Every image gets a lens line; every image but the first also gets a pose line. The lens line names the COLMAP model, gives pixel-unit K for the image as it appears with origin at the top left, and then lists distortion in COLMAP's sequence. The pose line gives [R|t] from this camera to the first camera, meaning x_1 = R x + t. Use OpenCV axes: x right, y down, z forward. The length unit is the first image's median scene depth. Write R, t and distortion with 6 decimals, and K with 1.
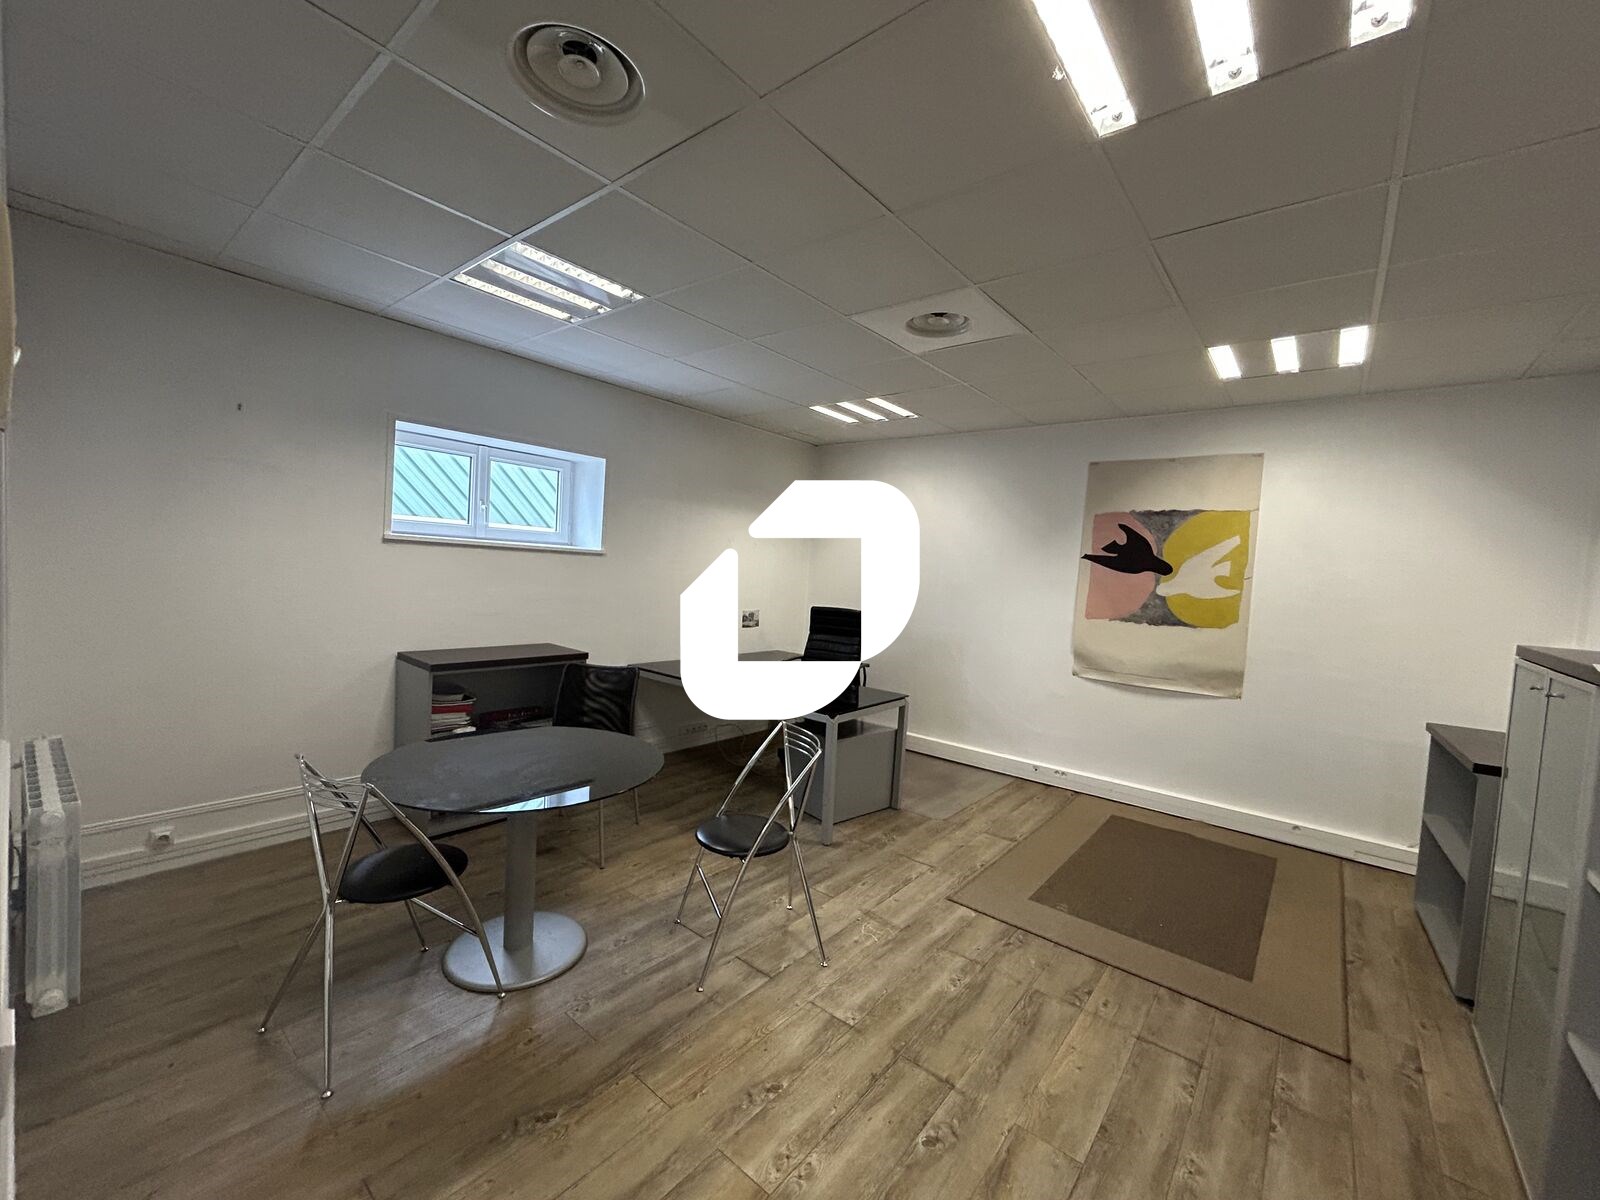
lens RADIAL K [[647.5, 0, 801.9], [0, 647.5, 599.5], [0, 0, 1]] dist [-0.002424, 0.000271]
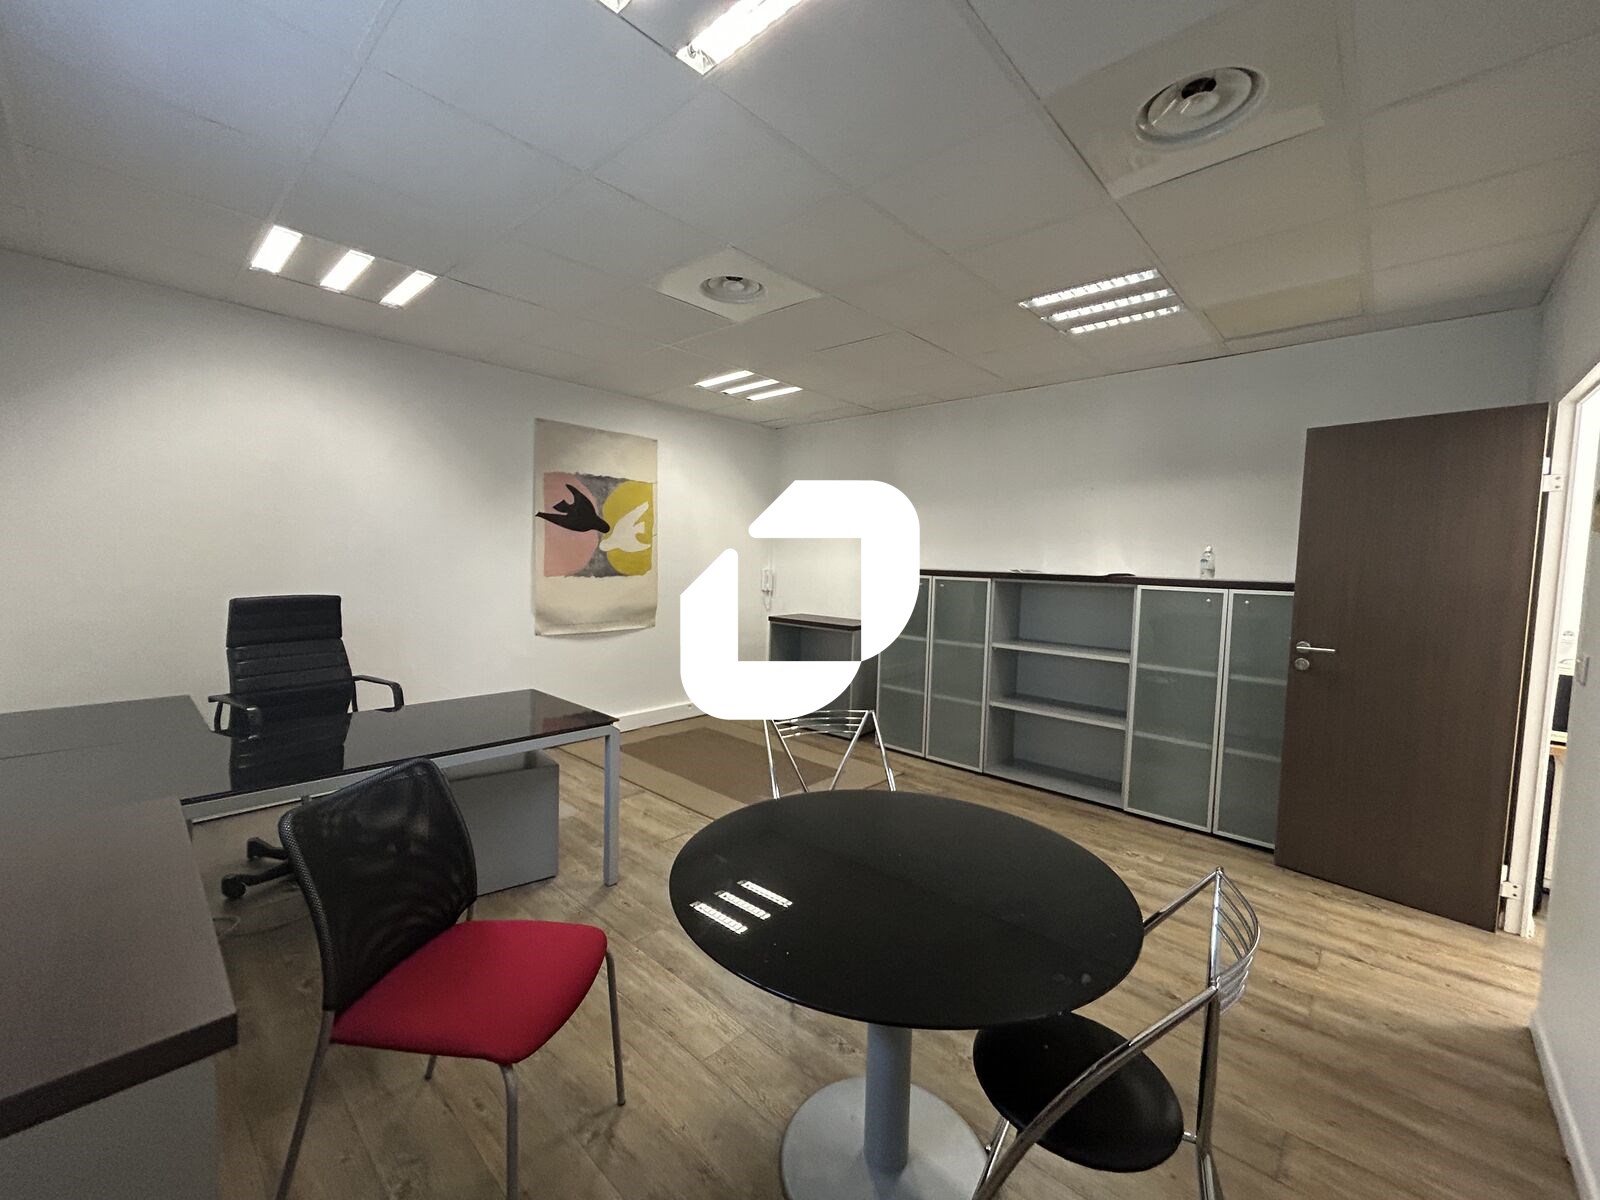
lens RADIAL K [[647.5, 0, 802.2], [0, 647.5, 602.9], [0, 0, 1]] dist [-0.002424, 0.000271]
pose [[0.061305, -0.132432, 0.989294, -0.572419], [0.018593, 0.991138, 0.131527, -0.059235], [-0.997946, 0.010331, 0.063224, 0.576187]]
